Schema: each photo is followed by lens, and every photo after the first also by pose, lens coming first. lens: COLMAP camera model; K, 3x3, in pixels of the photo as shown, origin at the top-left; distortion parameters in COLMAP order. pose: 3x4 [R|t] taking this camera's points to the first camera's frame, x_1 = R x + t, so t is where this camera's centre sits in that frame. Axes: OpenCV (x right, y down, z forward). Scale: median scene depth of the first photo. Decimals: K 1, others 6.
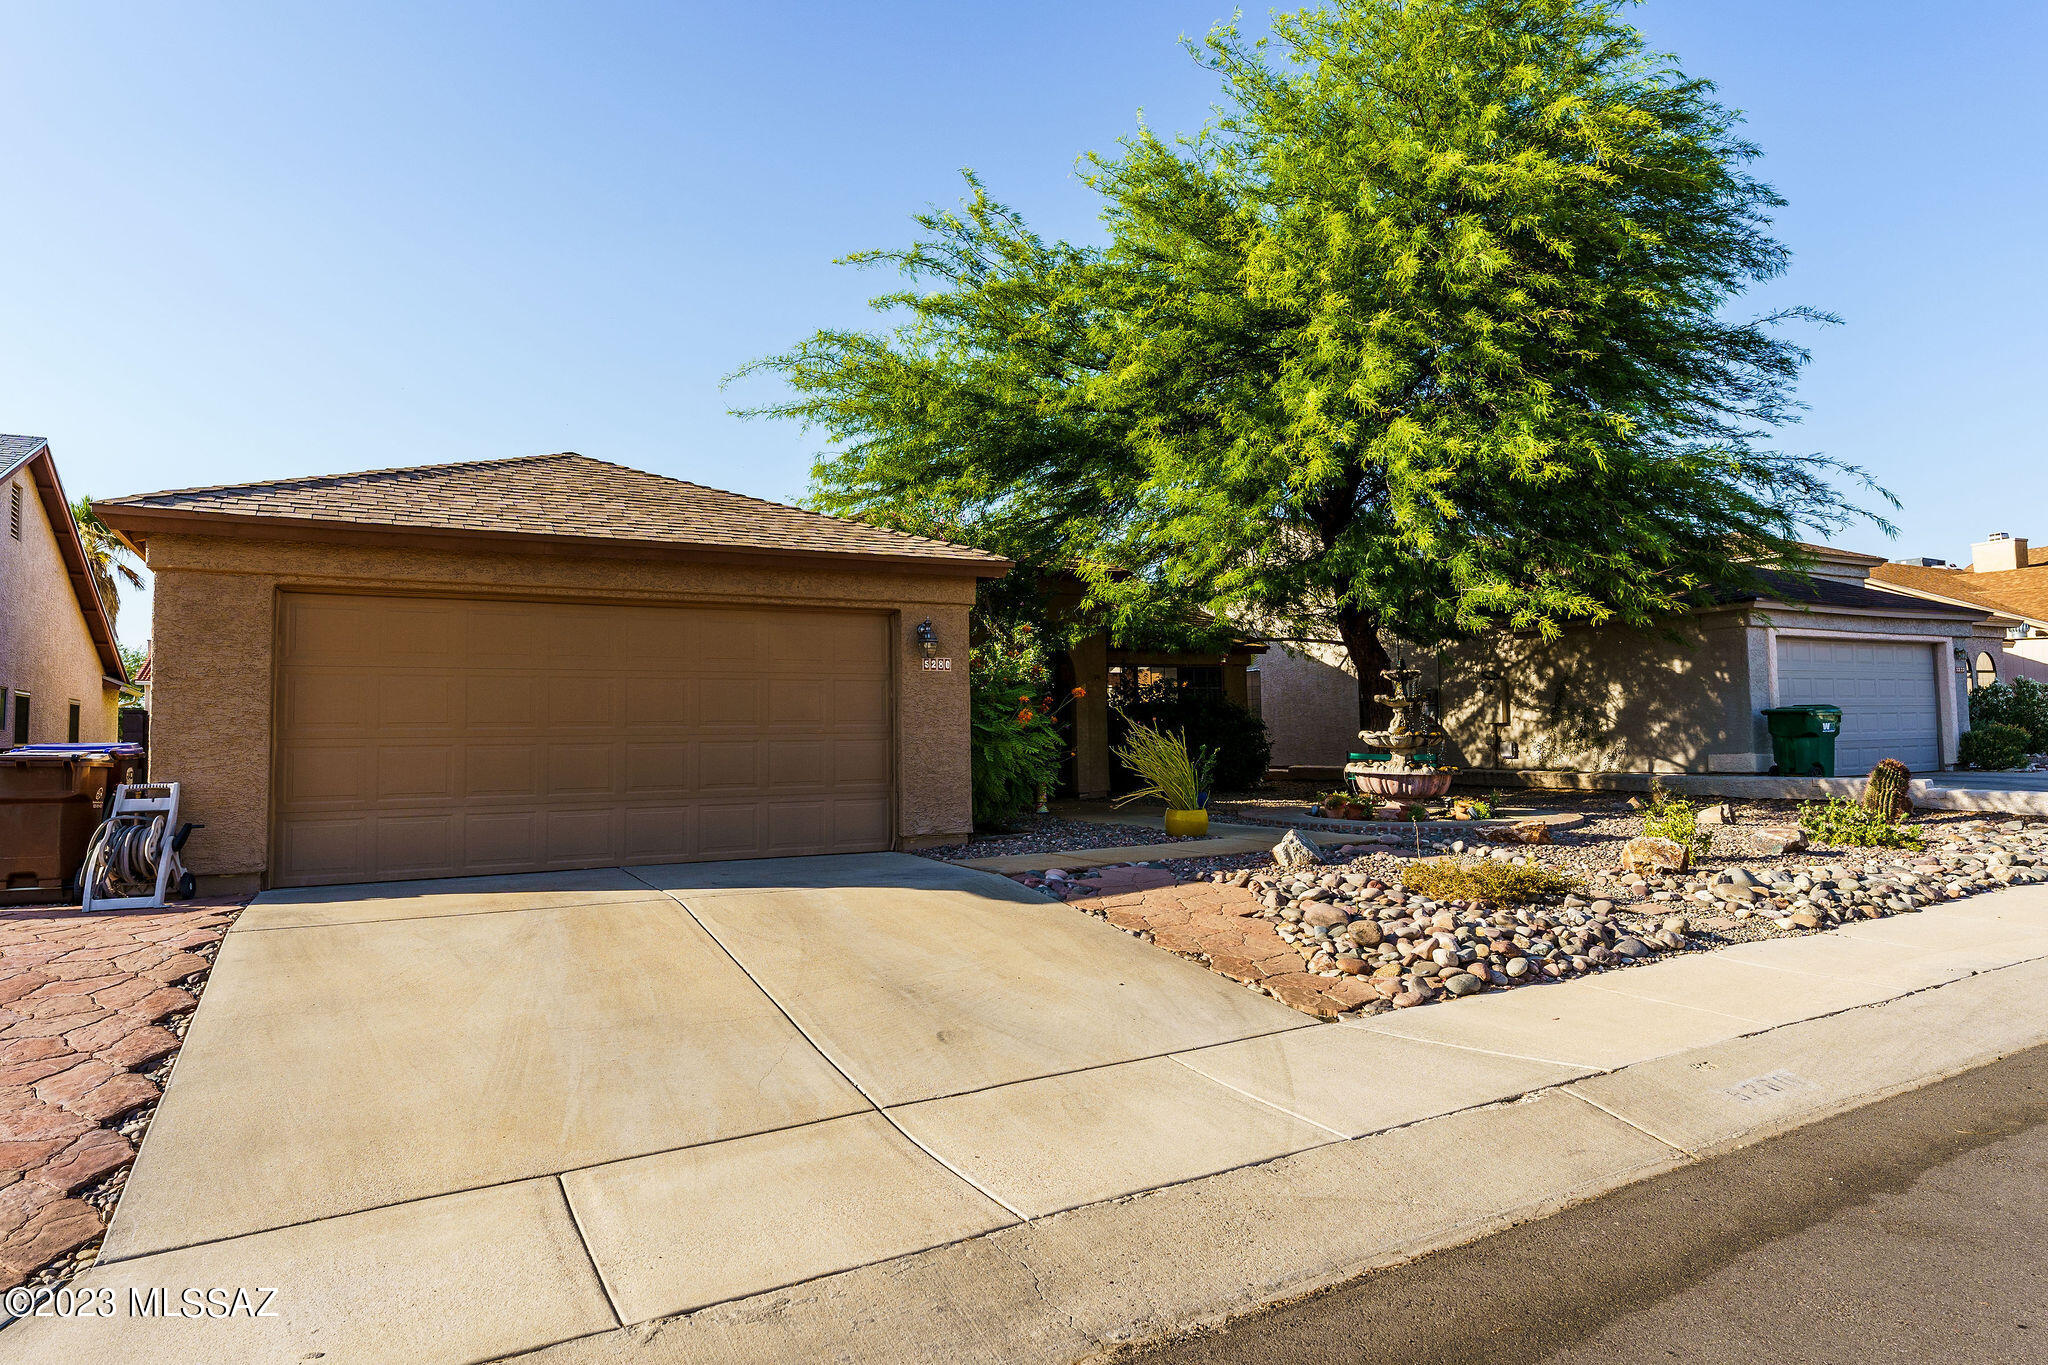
lens RADIAL K [[1138.5, 0, 1029.4], [0, 1138.5, 676.2], [0, 0, 1]] dist [0.003515, -0.000371]
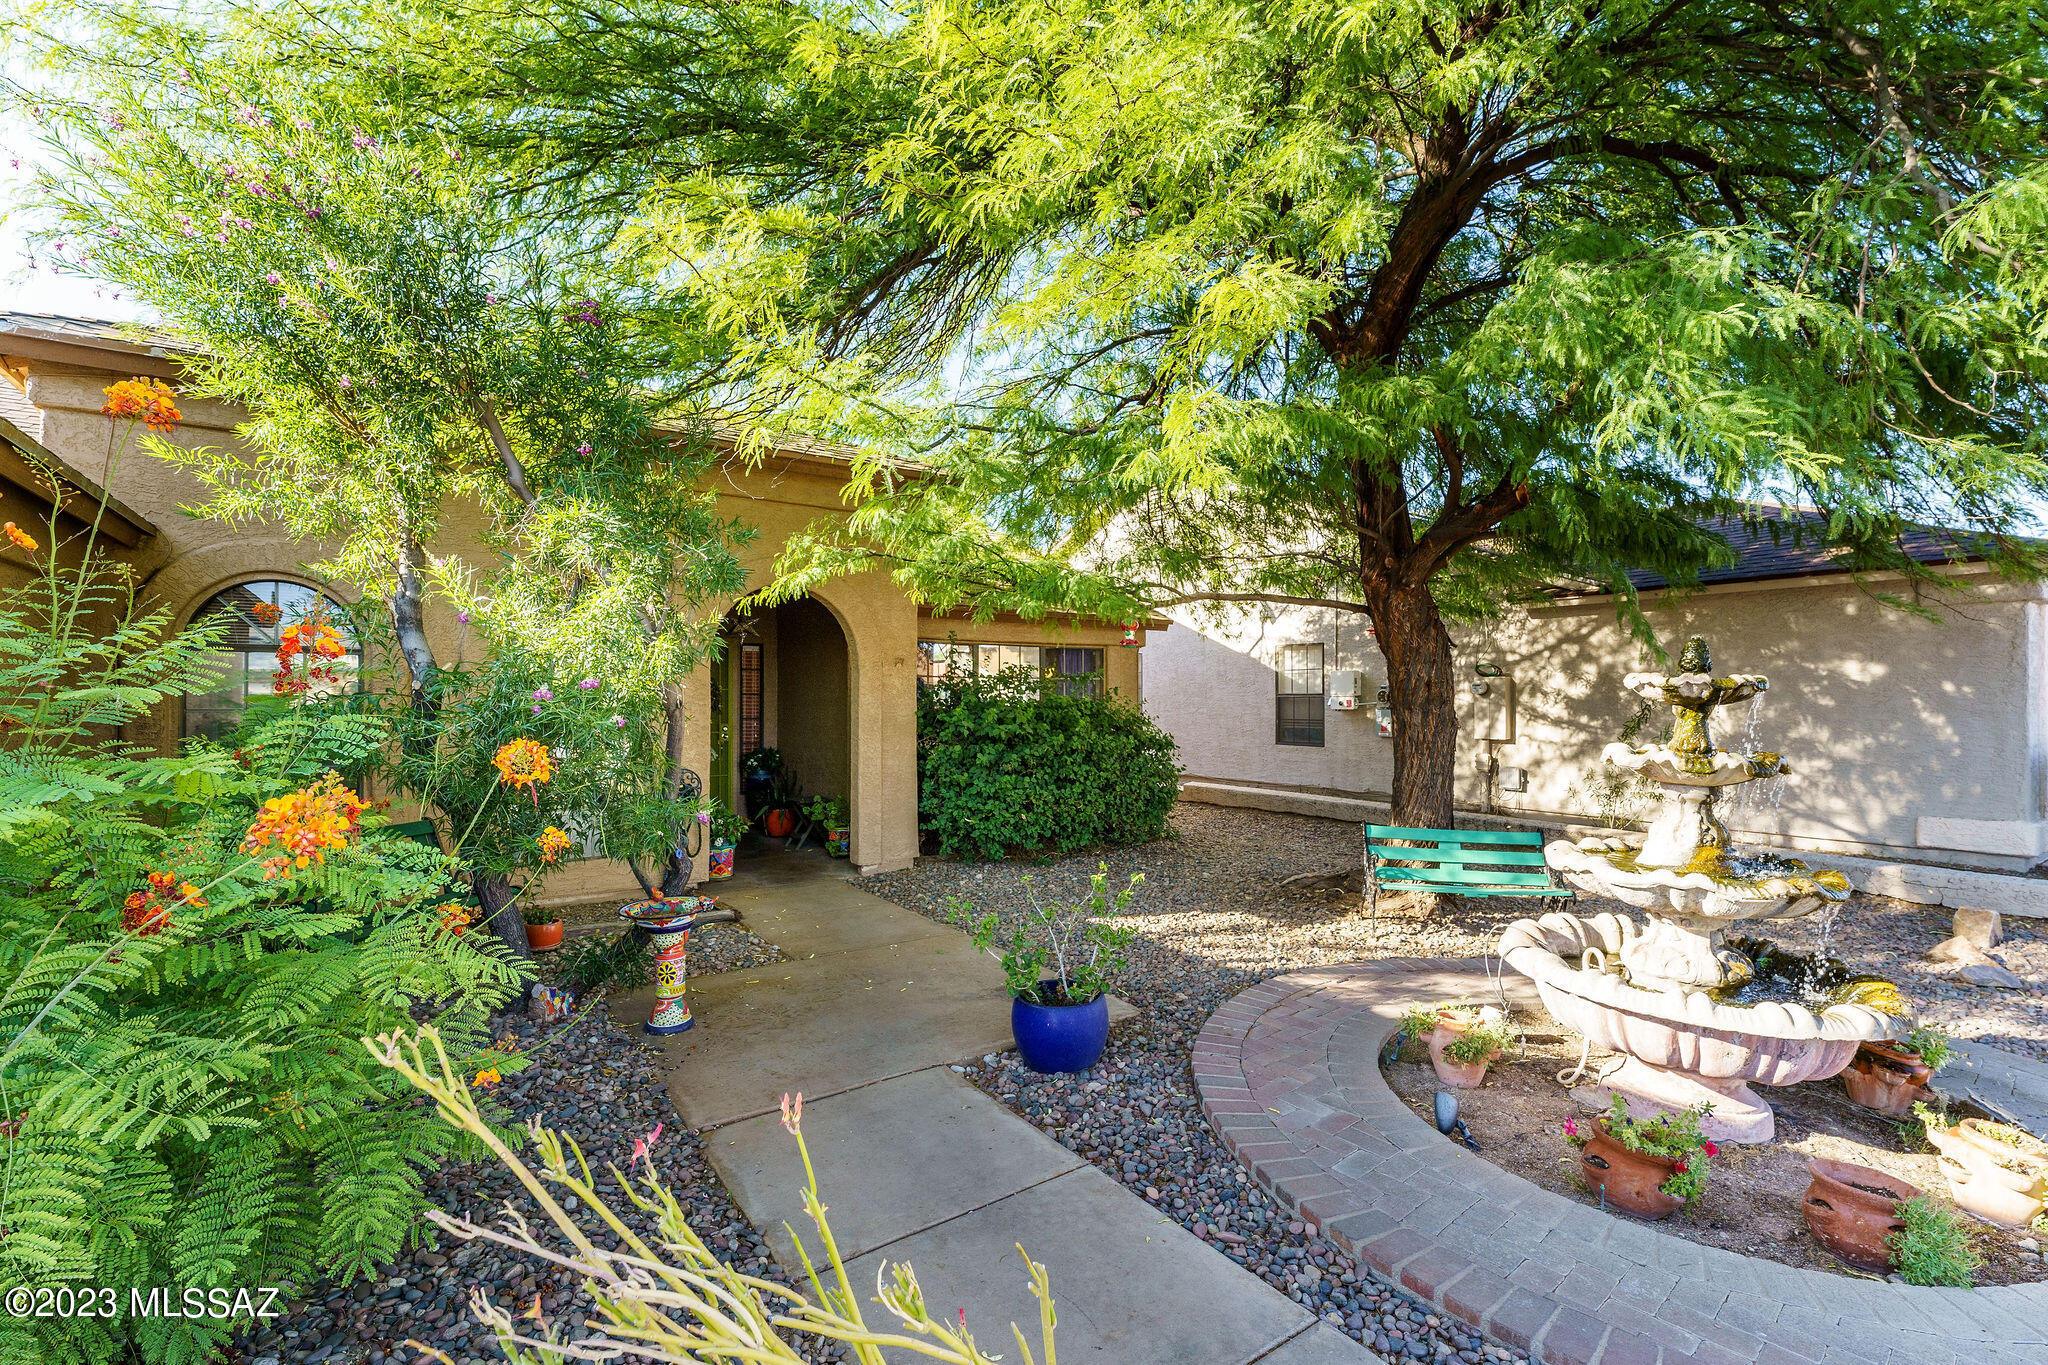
lens RADIAL K [[894.0, 0, 1032.3], [0, 894.0, 690.1], [0, 0, 1]] dist [-0.005656, -0.000380]
pose [[0.992647, 0.023564, 0.118726, 0.075522], [-0.028585, 0.998760, 0.040766, -0.004363], [-0.117618, -0.043860, 0.992090, 0.570876]]
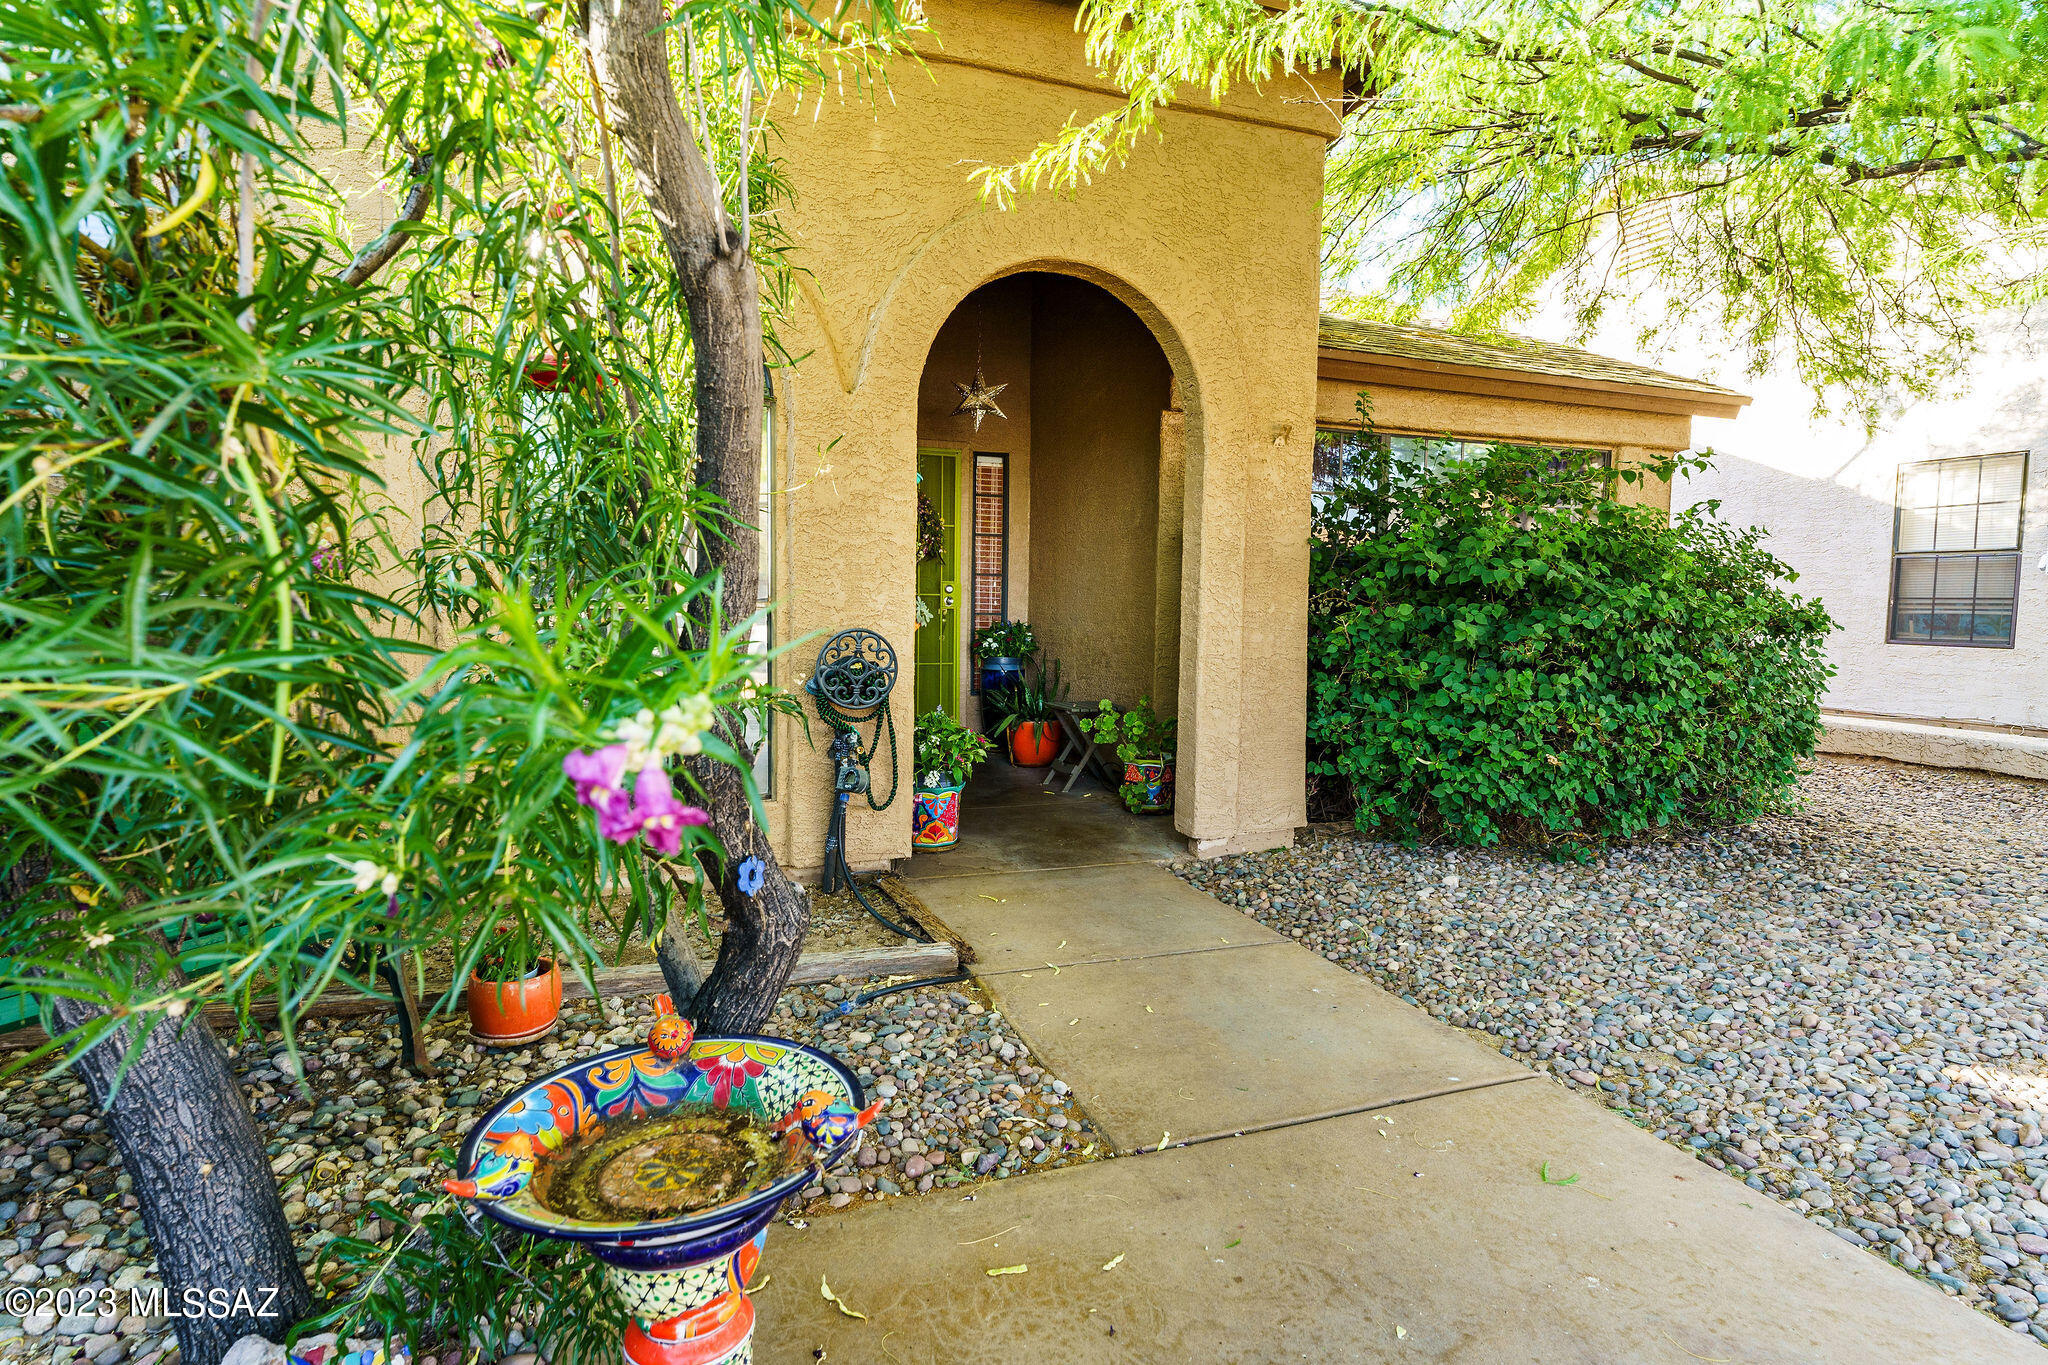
lens RADIAL K [[1023.6, 0, 1012.4], [0, 1023.6, 669.3], [0, 0, 1]] dist [0.003088, 0.000318]
pose [[0.987278, 0.044165, -0.152749, 0.036537], [-0.024862, 0.991713, 0.126044, 0.030302], [0.157050, -0.120643, 0.980194, 0.766146]]
